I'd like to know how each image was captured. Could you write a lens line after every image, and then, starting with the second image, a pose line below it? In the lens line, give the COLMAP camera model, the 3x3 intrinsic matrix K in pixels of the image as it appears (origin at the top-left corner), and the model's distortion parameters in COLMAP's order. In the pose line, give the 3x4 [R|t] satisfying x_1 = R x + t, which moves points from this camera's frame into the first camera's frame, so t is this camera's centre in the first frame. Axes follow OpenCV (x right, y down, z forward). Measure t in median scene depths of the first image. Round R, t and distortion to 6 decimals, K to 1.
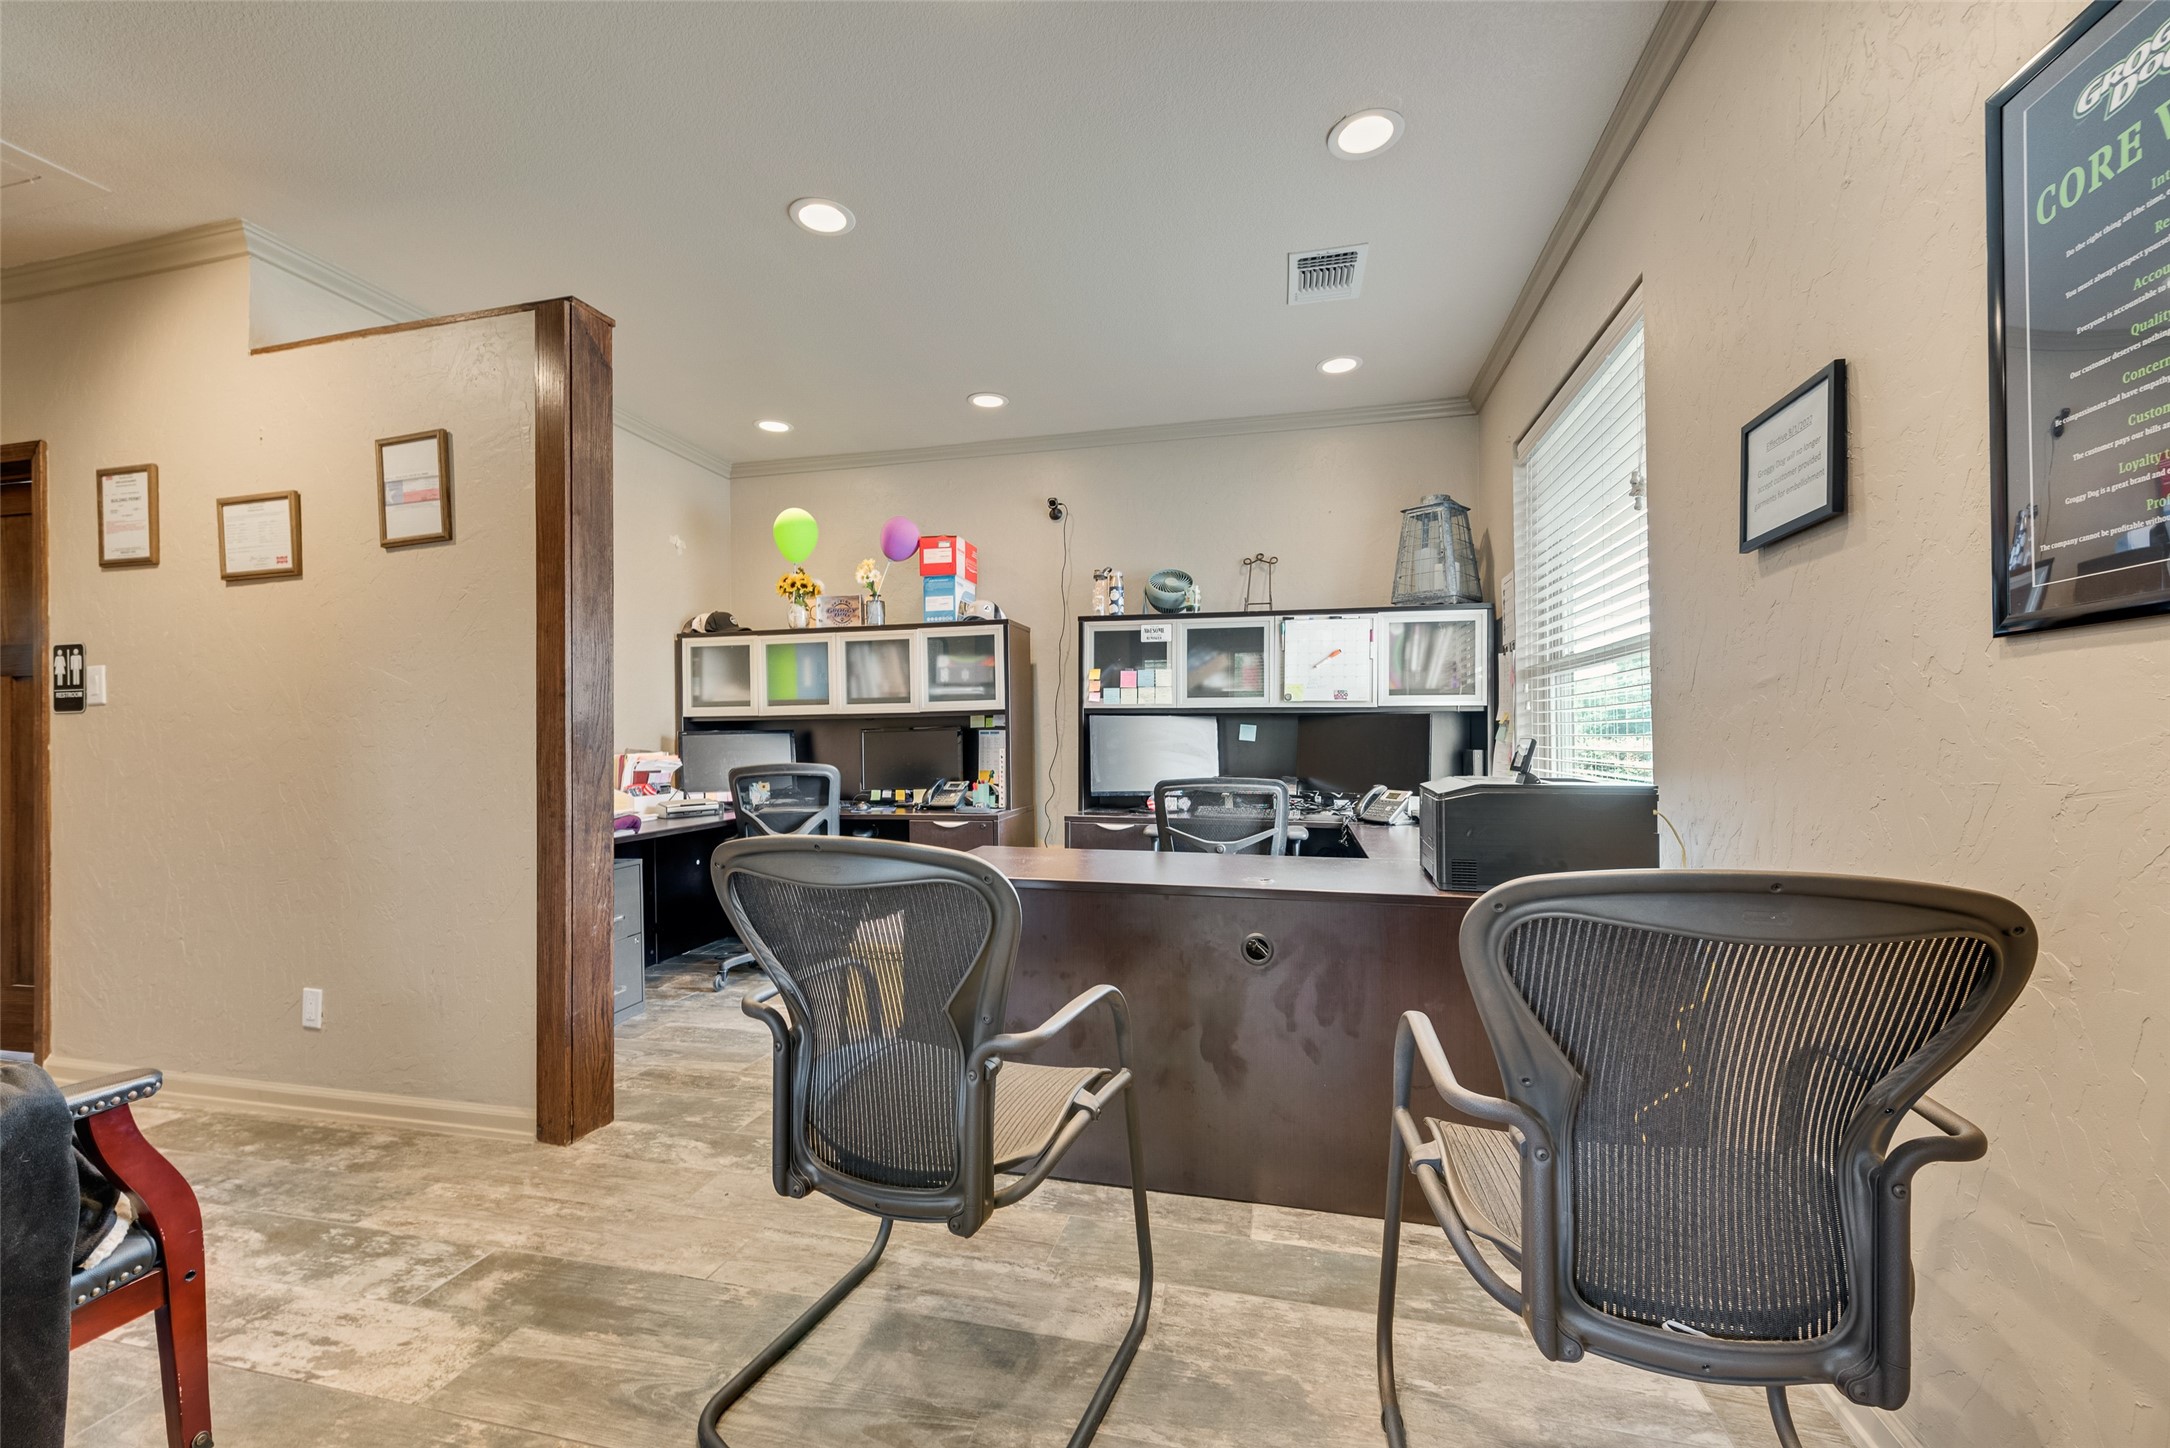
lens RADIAL K [[862.1, 0, 1095.7], [0, 862.1, 730.6], [0, 0, 1]] dist [0.006512, -0.002300]
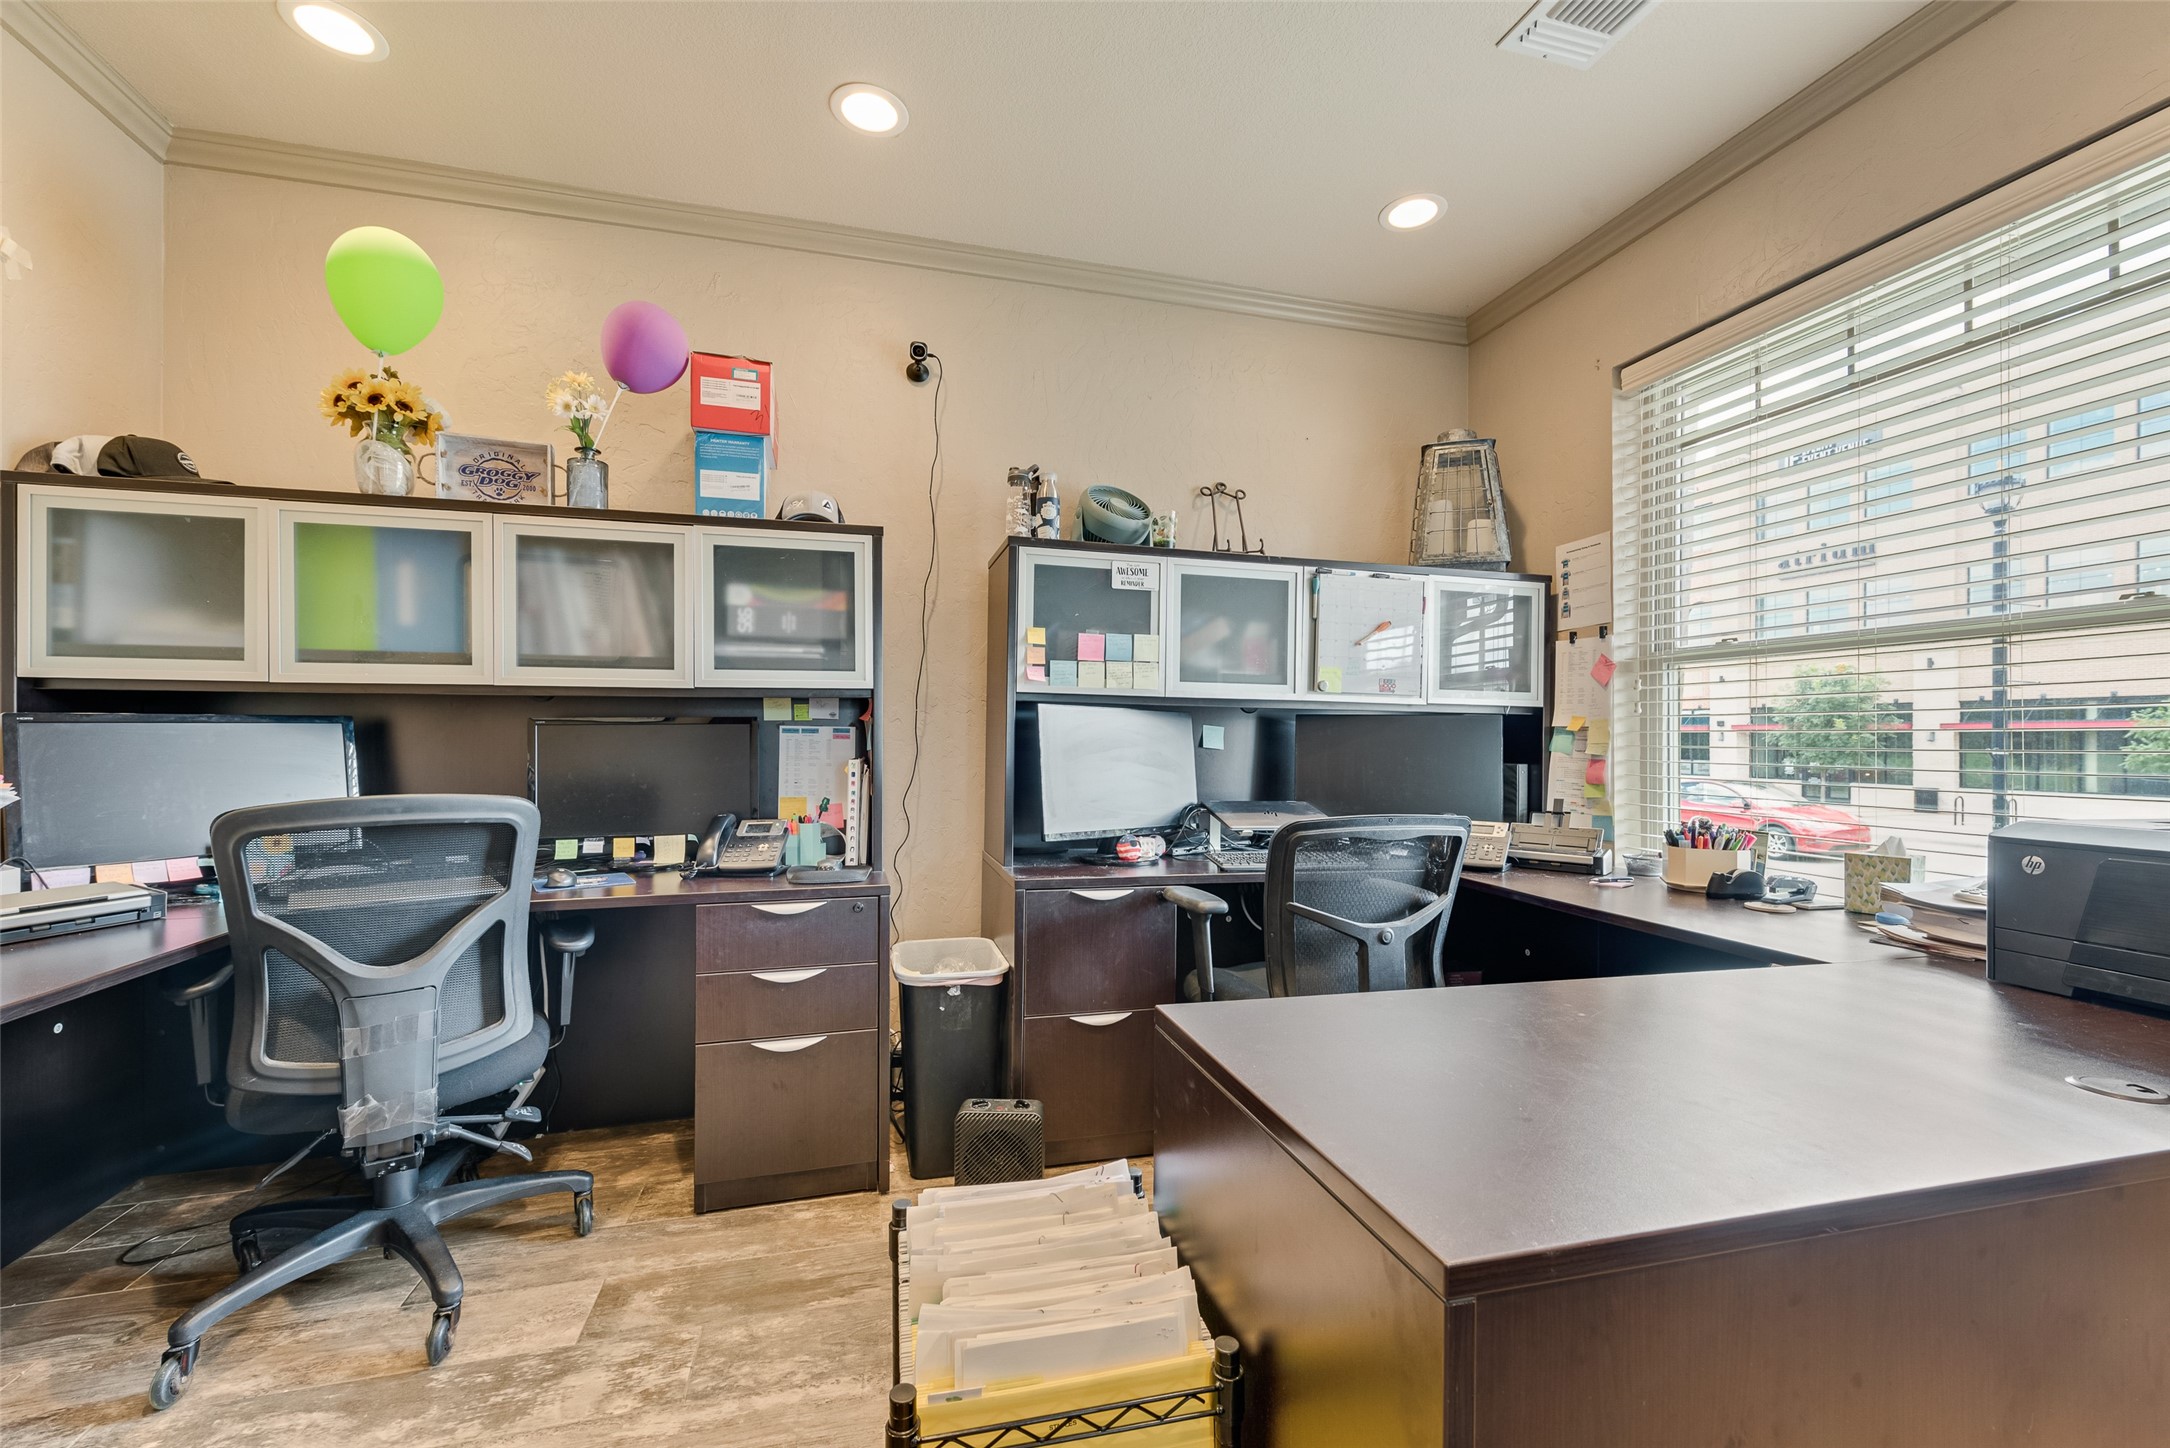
lens RADIAL K [[862.1, 0, 1075.5], [0, 862.1, 736.6], [0, 0, 1]] dist [0.006512, -0.002300]
pose [[0.887078, 0.014726, 0.461385, -0.236985], [-0.015780, 0.999874, -0.001573, 0.004411], [-0.461350, -0.005885, 0.887199, 0.434099]]
